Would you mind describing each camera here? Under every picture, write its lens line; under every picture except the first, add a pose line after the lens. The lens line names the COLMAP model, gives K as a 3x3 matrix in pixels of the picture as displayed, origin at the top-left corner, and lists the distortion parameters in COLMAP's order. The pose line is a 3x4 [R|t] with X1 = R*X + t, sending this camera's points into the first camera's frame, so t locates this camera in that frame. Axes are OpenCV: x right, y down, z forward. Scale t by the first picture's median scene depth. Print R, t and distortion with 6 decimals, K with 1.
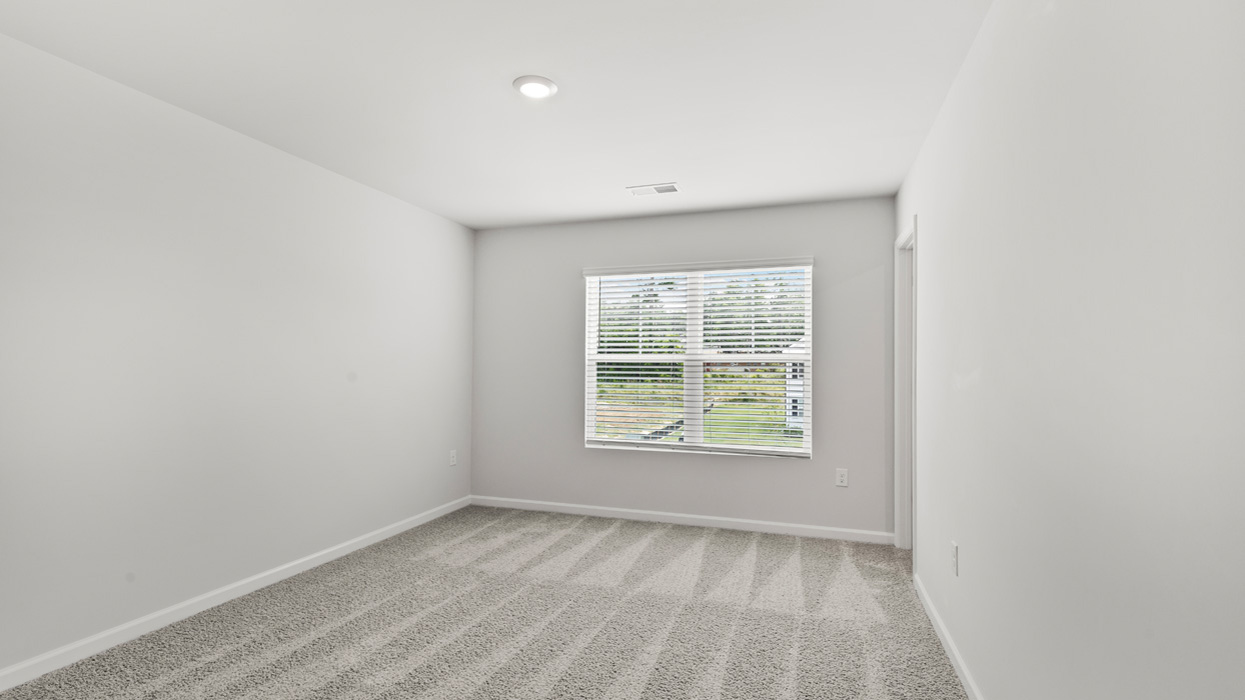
lens RADIAL K [[555.5, 0, 648.0], [0, 555.5, 370.9], [0, 0, 1]] dist [0.004583, -0.000451]
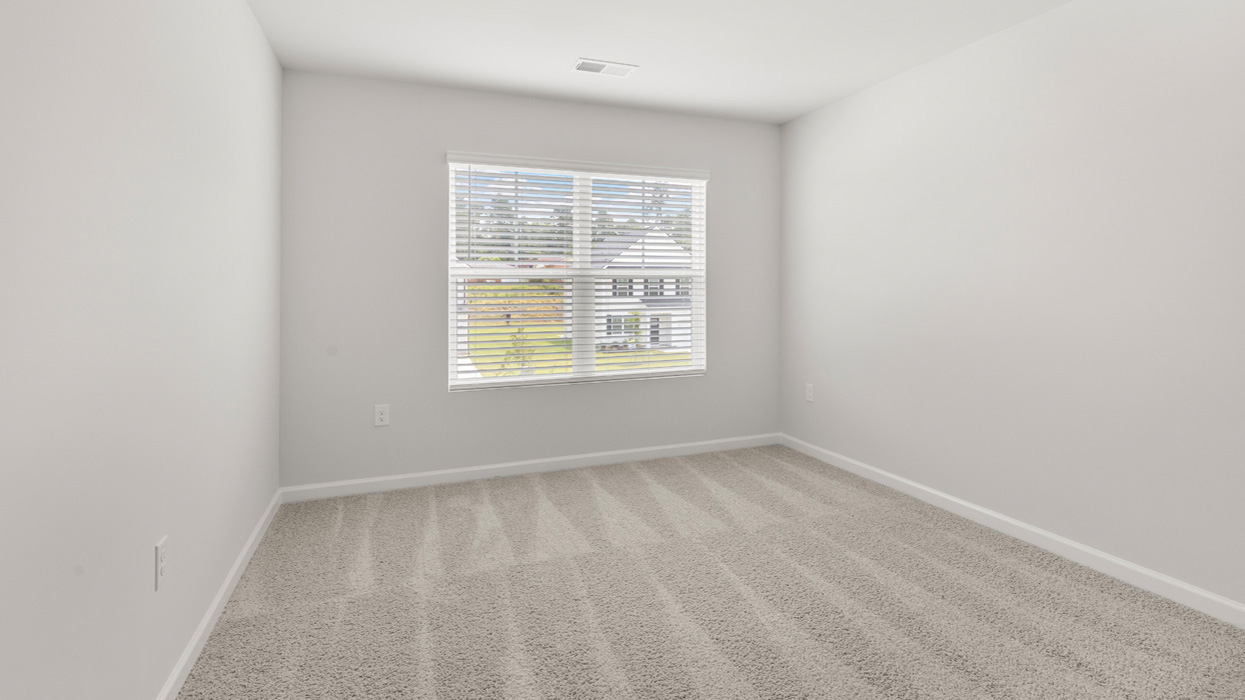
lens RADIAL K [[555.5, 0, 647.9], [0, 555.5, 295.4], [0, 0, 1]] dist [0.004583, -0.000451]
pose [[0.795792, -0.020391, 0.605227, -0.389948], [0.010157, 0.999742, 0.020328, -0.006292], [-0.605485, -0.010029, 0.795794, 0.270361]]
